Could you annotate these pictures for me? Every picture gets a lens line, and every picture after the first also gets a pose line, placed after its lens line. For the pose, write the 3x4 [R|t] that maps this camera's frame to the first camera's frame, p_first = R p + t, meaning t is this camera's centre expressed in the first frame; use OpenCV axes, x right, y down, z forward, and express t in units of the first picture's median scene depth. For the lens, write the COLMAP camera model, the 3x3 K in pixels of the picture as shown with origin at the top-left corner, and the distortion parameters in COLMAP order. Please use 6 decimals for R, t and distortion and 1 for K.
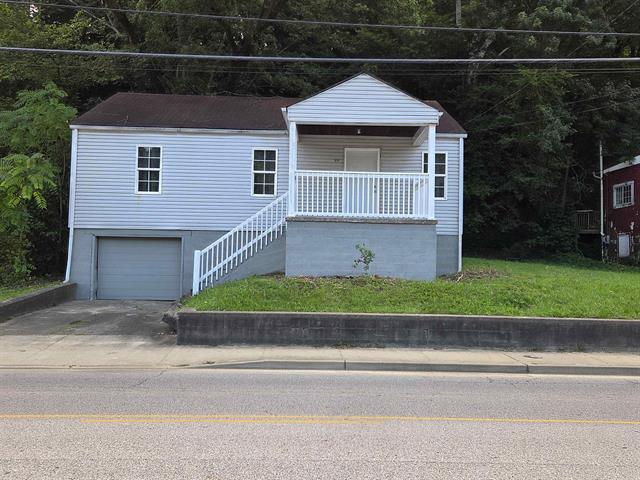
lens RADIAL K [[515.5, 0, 320.0], [0, 515.5, 240.0], [0, 0, 1]] dist [0.066760, -0.007318]
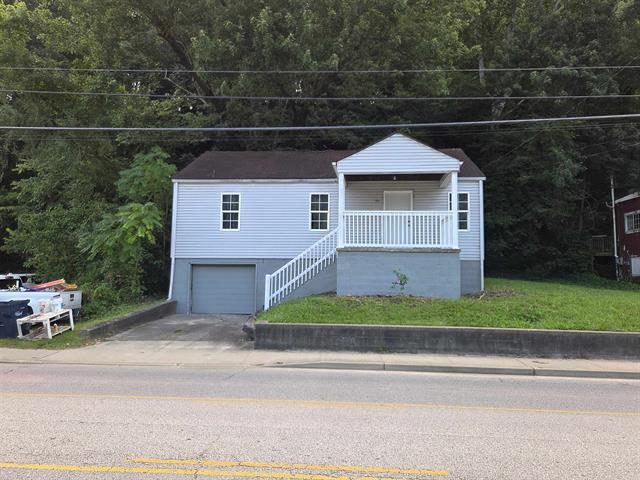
lens RADIAL K [[490.1, 0, 320.0], [0, 490.1, 240.0], [0, 0, 1]] dist [0.070458, -0.007860]
pose [[0.993566, -0.016308, -0.112075, 0.026383], [0.013262, 0.999523, -0.027873, -0.029959], [0.112476, 0.026208, 0.993309, -0.182764]]
